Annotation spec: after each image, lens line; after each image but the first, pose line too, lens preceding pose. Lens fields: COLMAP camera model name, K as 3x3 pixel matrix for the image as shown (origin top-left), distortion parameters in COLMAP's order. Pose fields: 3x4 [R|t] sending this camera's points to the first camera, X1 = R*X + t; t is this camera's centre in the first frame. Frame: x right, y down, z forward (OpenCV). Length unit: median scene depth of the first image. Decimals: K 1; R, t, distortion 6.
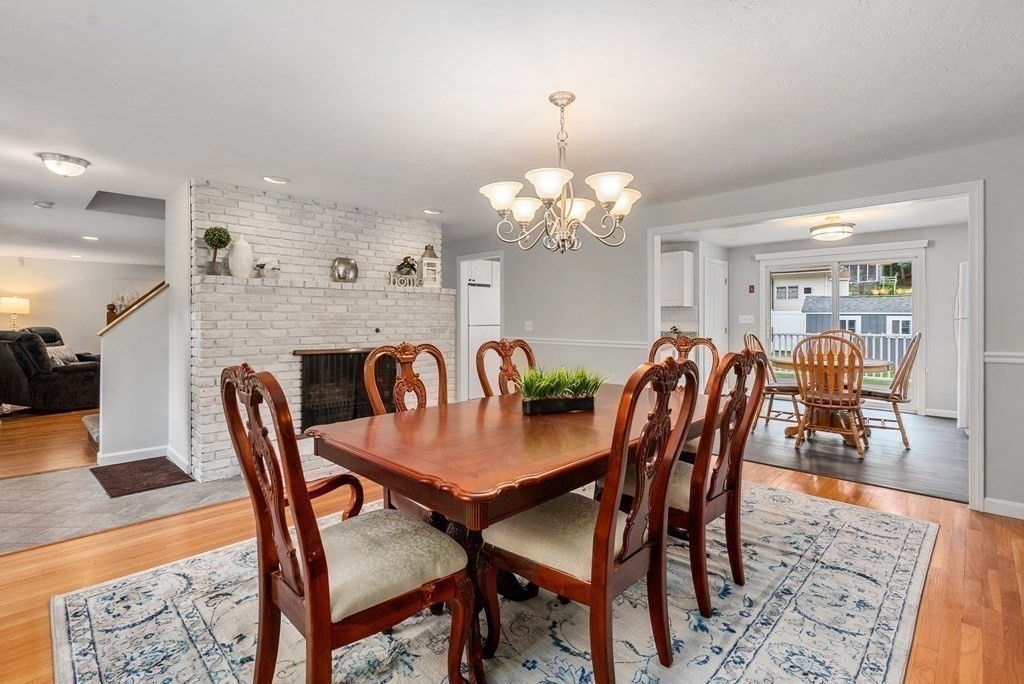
lens RADIAL K [[473.9, 0, 509.4], [0, 473.9, 325.2], [0, 0, 1]] dist [-0.002802, 0.001780]
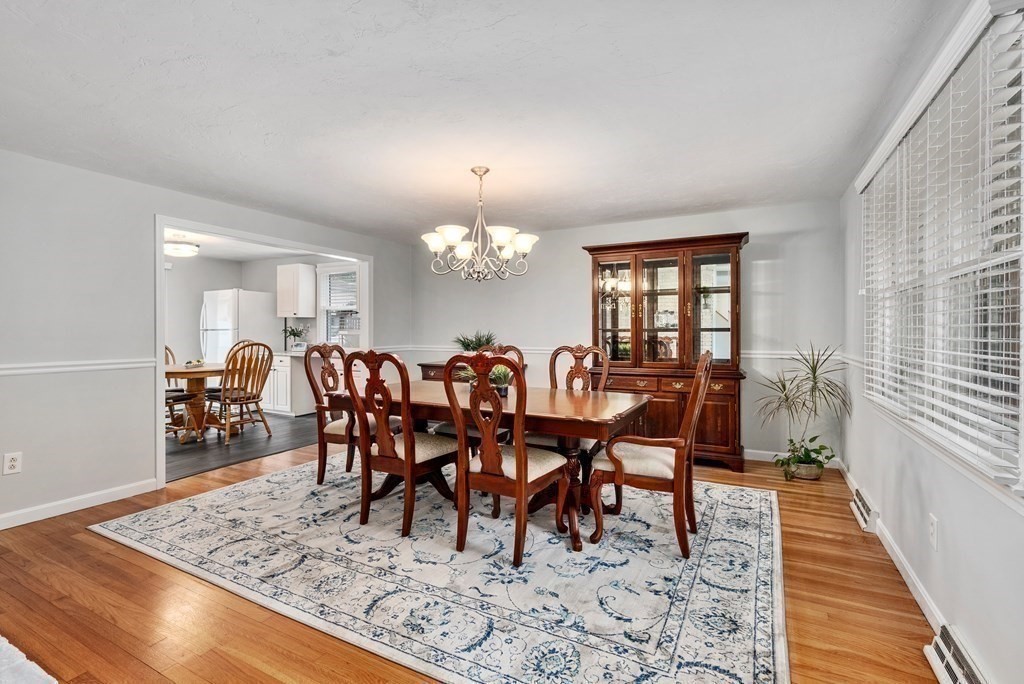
lens RADIAL K [[473.9, 0, 507.8], [0, 473.9, 331.1], [0, 0, 1]] dist [-0.002802, 0.001780]
pose [[-0.286646, 0.003957, 0.958028, -1.466865], [0.010243, 0.999947, -0.001065, -0.003637], [-0.957982, 0.009508, -0.286671, 1.548842]]
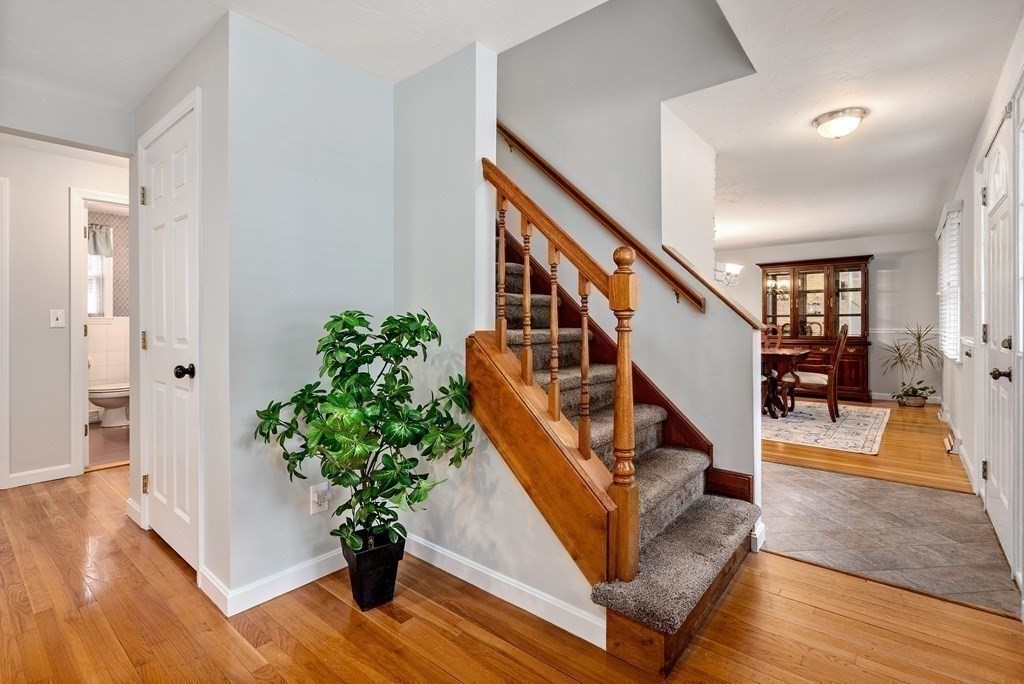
lens RADIAL K [[473.9, 0, 502.0], [0, 473.9, 322.2], [0, 0, 1]] dist [-0.002802, 0.001780]
pose [[-0.066023, 0.000864, 0.997818, -3.538955], [0.016894, 0.999857, 0.000252, 0.009735], [-0.997675, 0.016874, -0.066028, 3.280410]]
